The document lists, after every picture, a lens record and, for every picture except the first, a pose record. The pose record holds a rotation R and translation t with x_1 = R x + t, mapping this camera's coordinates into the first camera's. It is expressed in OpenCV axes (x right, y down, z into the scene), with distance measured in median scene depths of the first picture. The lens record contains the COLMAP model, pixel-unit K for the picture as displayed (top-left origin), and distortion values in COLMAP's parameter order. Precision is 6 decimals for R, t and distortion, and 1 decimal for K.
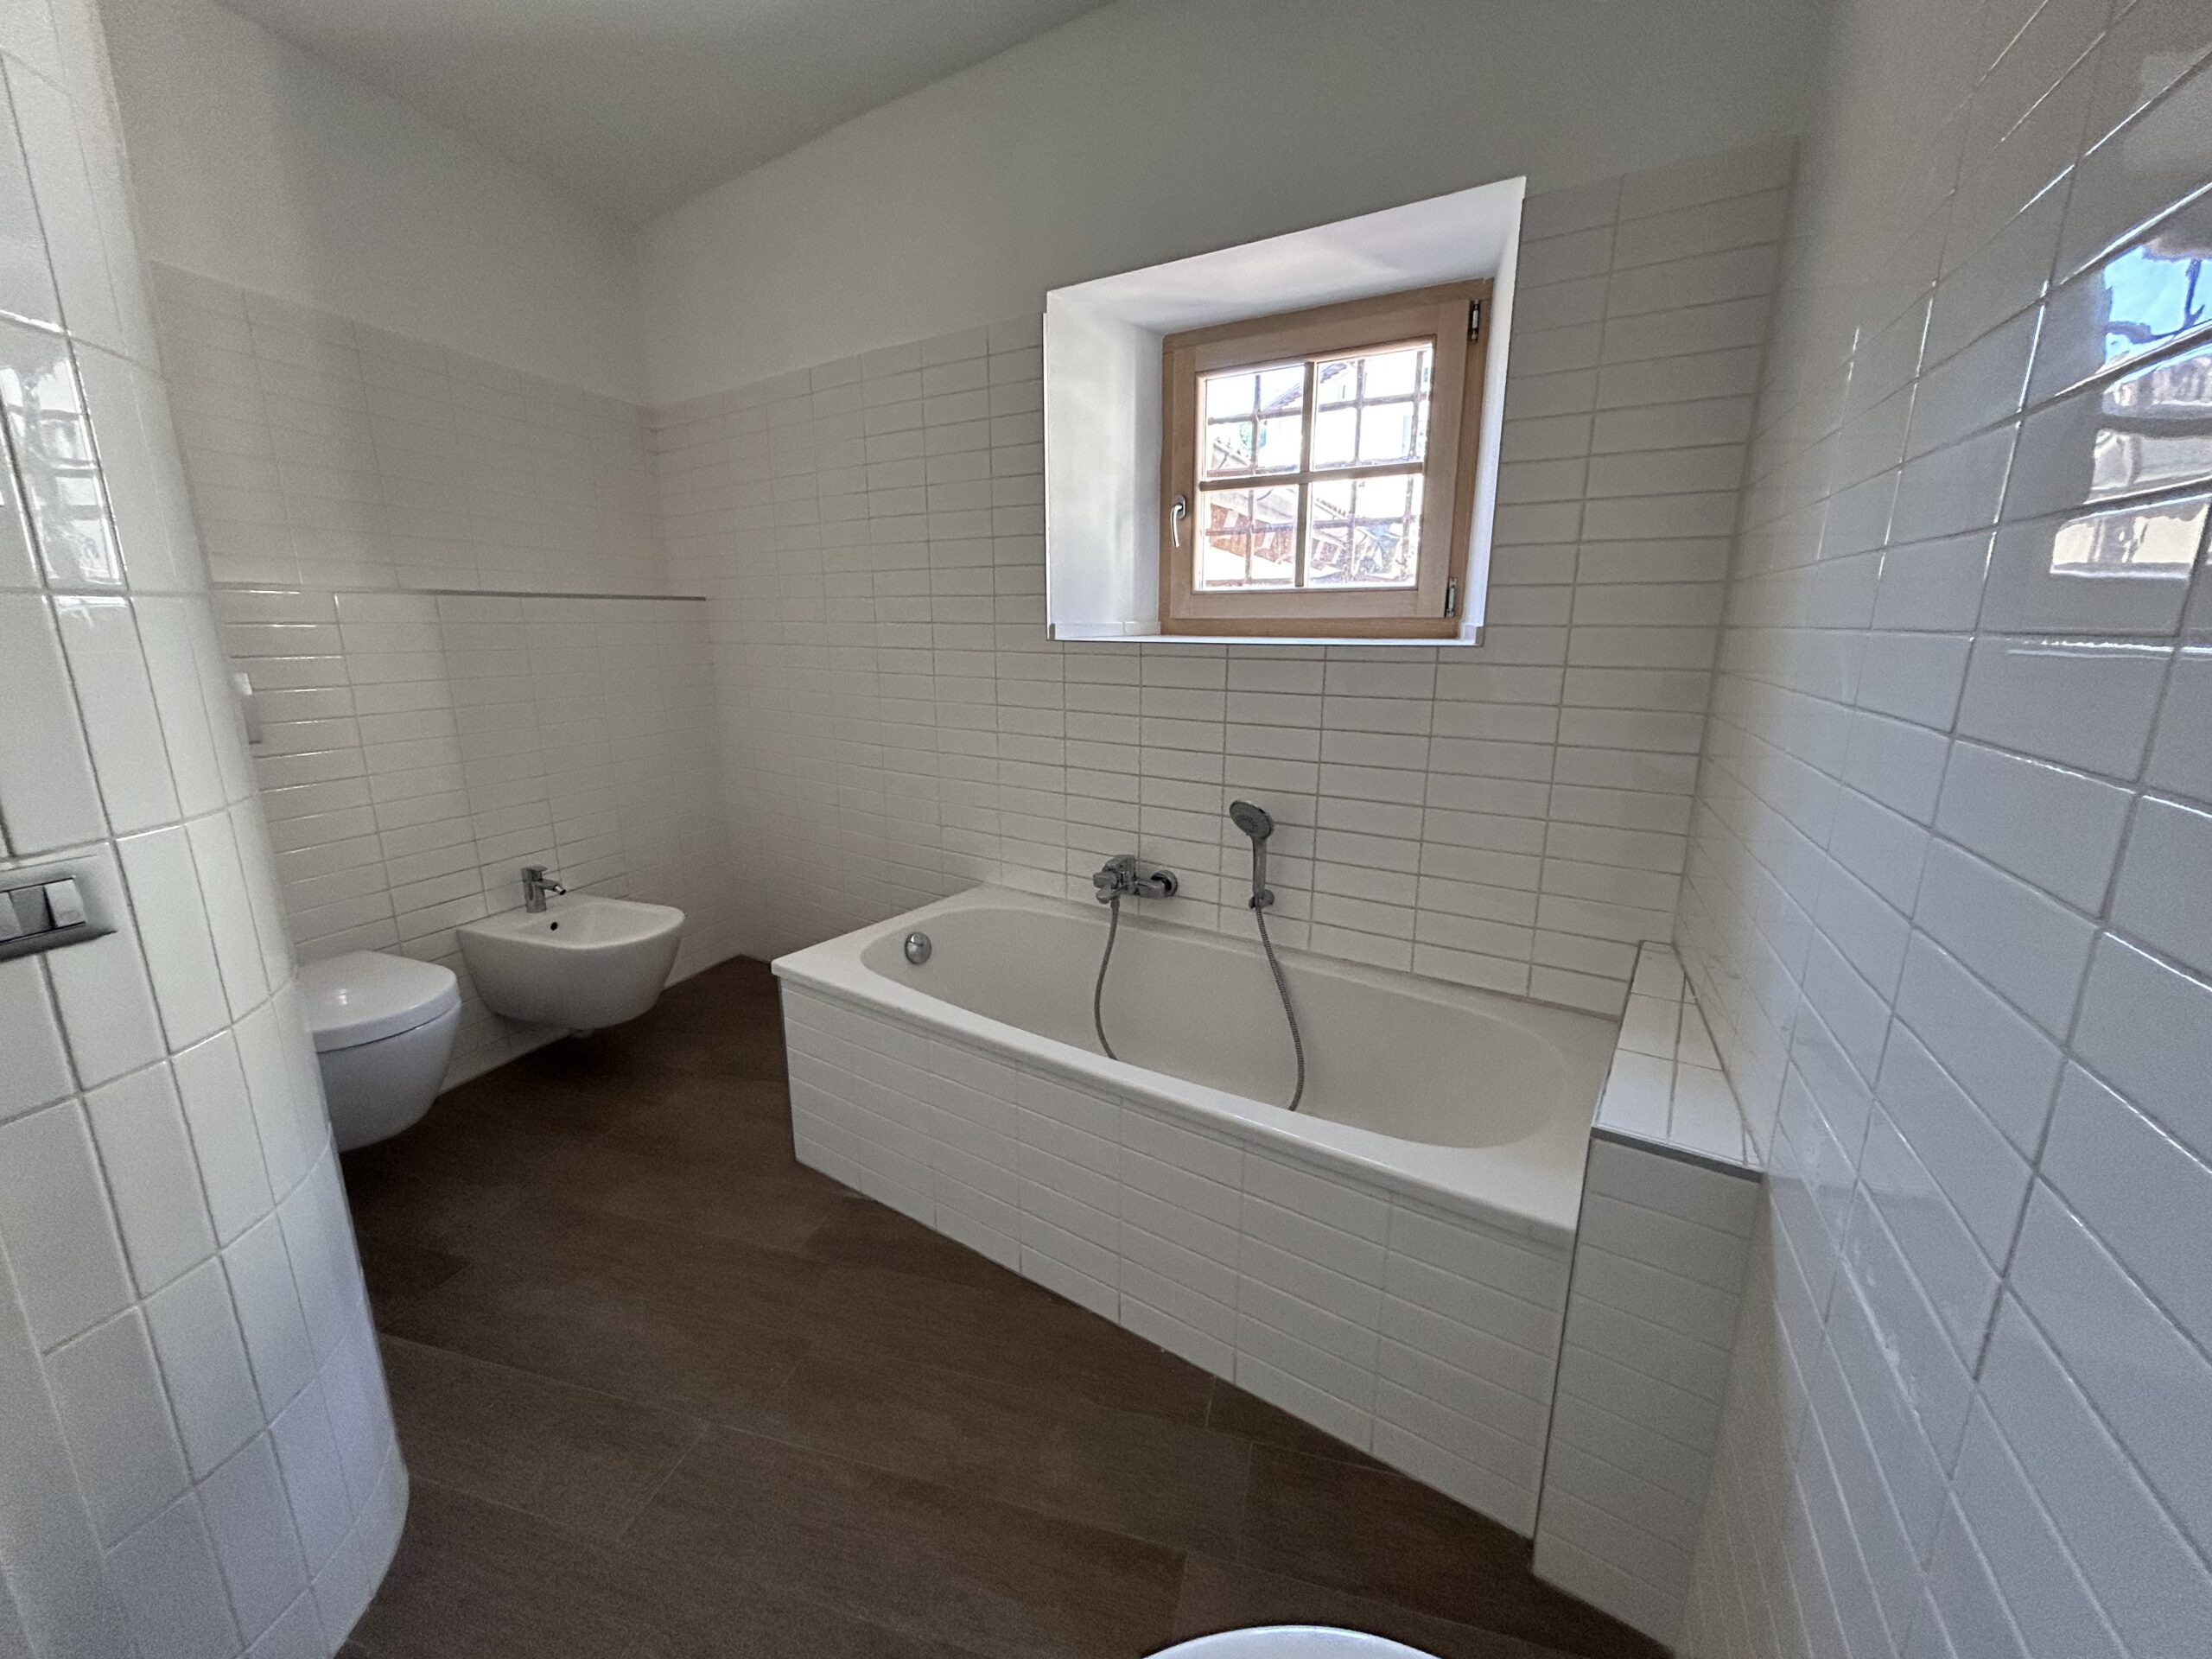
lens RADIAL K [[889.0, 0, 1104.1], [0, 889.0, 827.4], [0, 0, 1]] dist [0.000808, -0.000001]
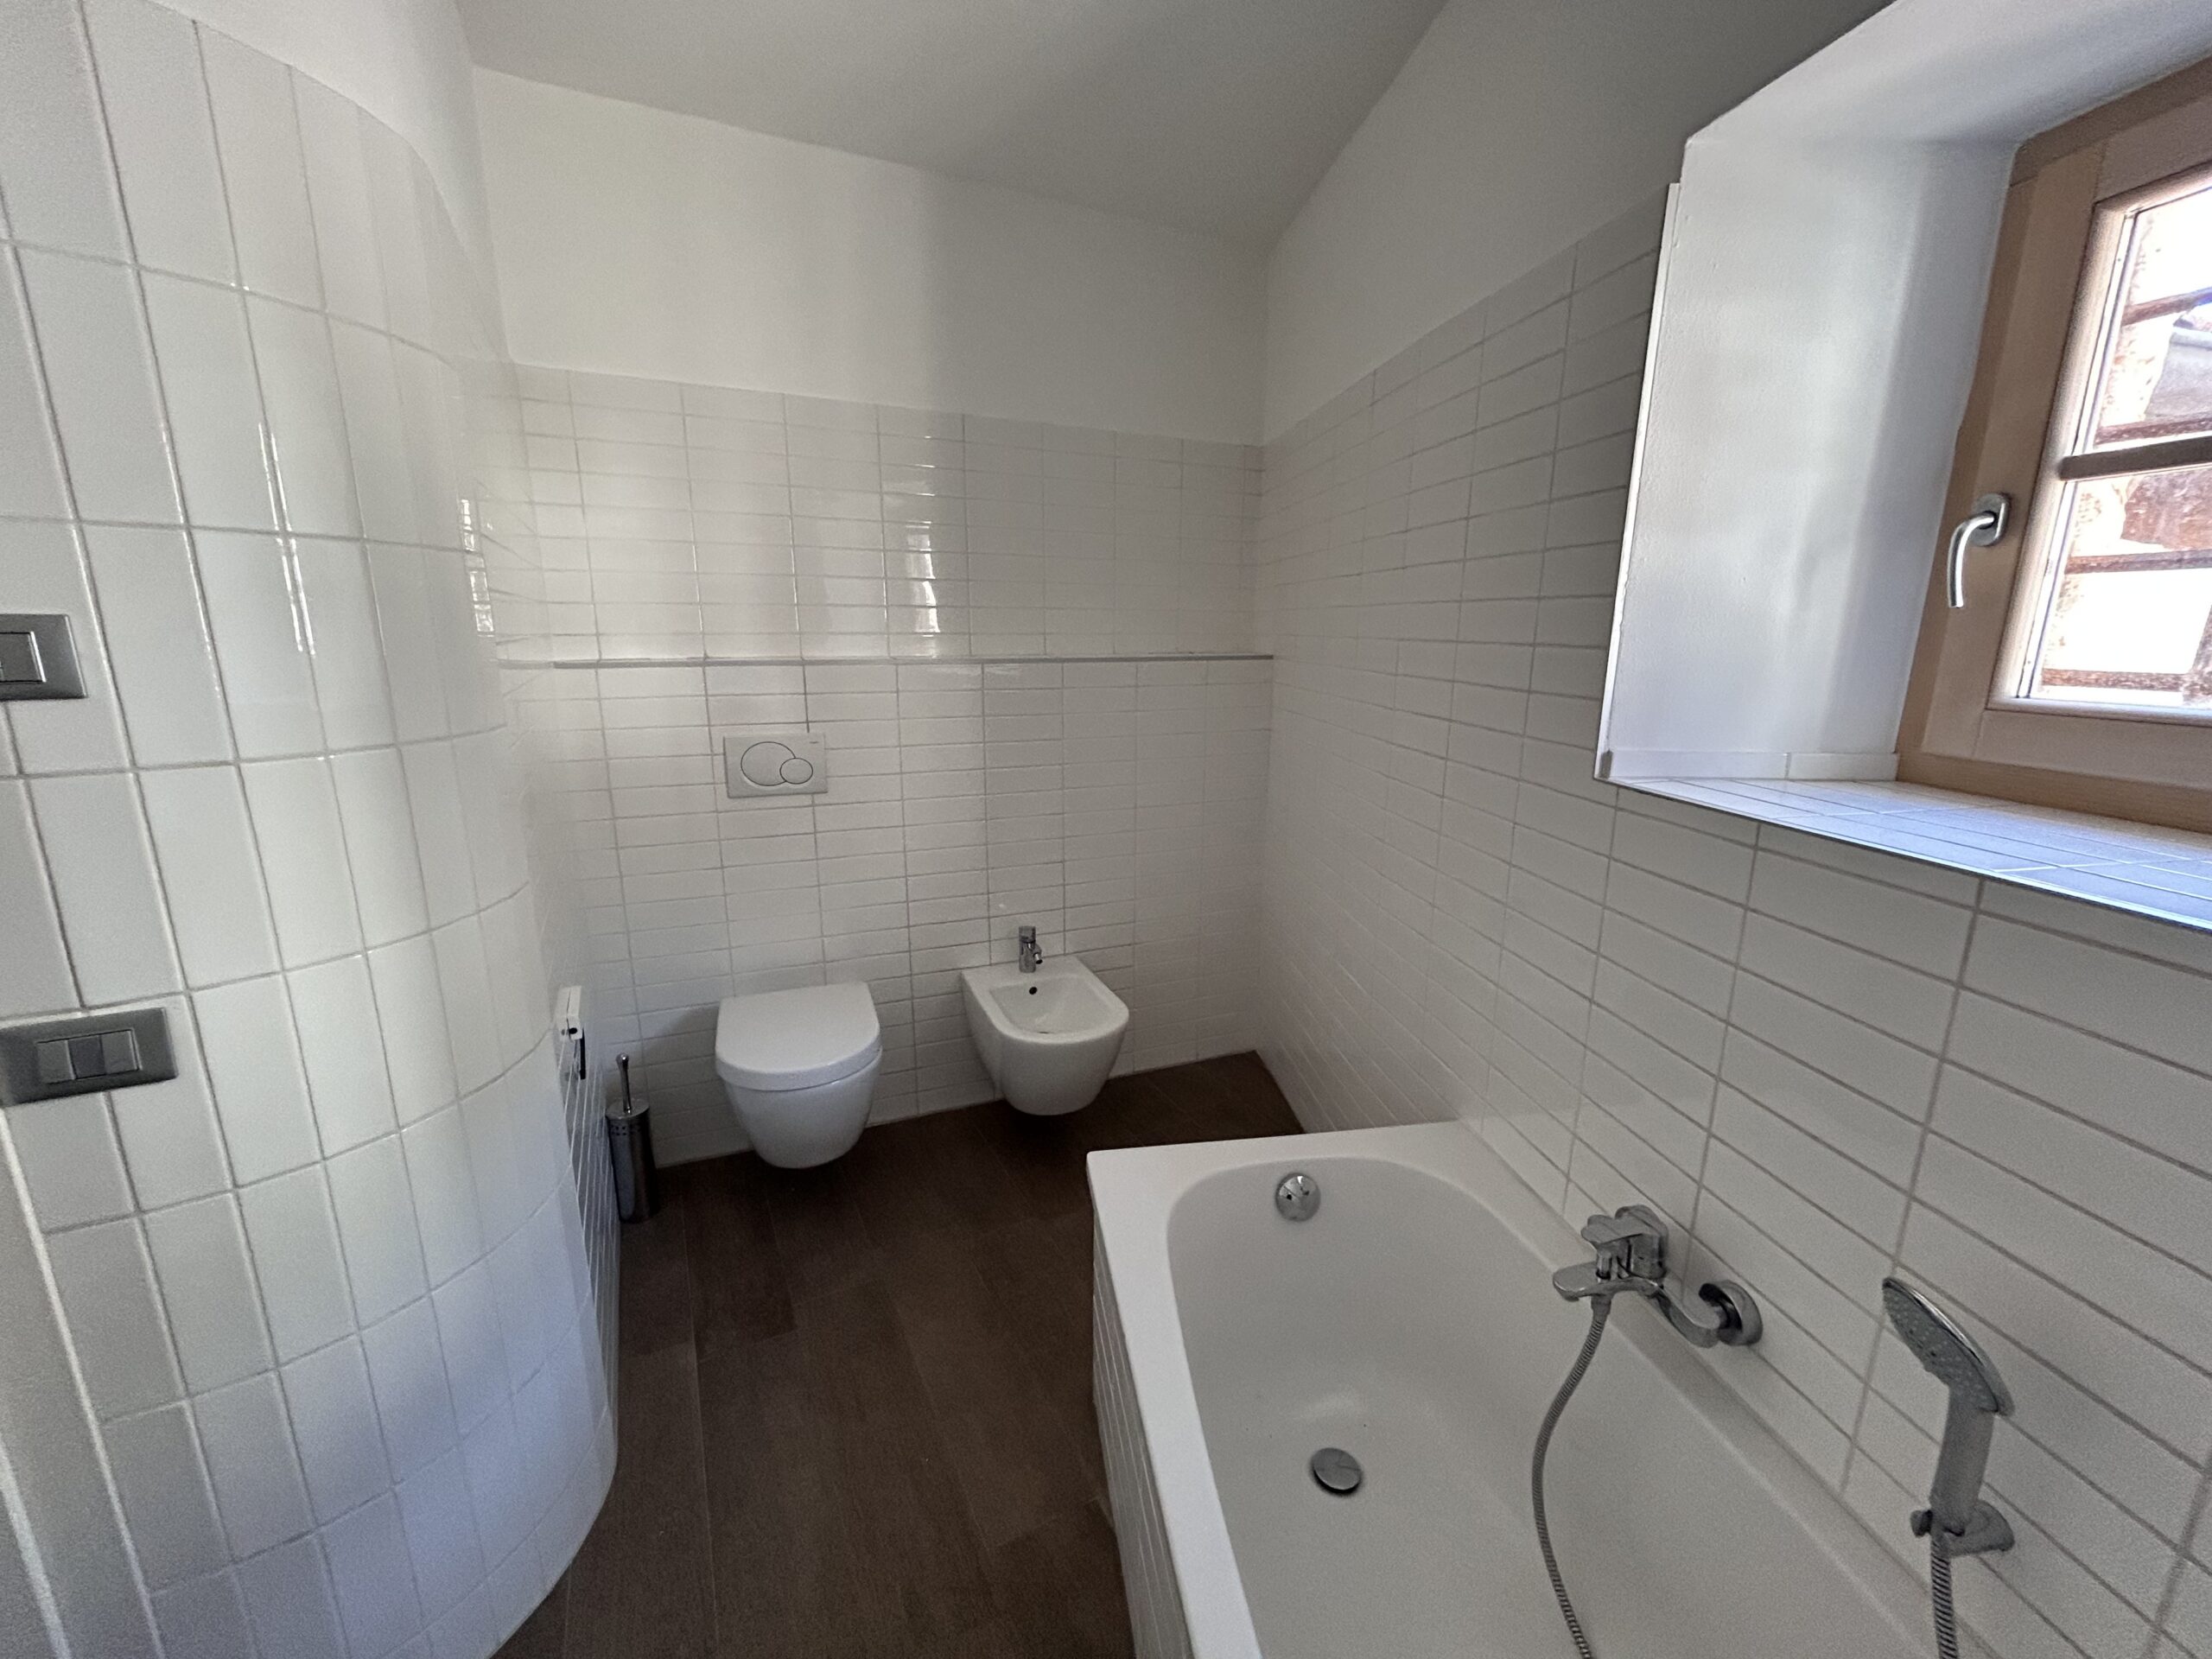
lens RADIAL K [[889.0, 0, 1110.2], [0, 889.0, 827.1], [0, 0, 1]] dist [0.000808, -0.000001]
pose [[0.677506, 0.166334, -0.716462, 0.138951], [-0.170561, 0.983071, 0.066942, -0.167174], [0.715468, 0.076846, 0.694406, 0.391952]]
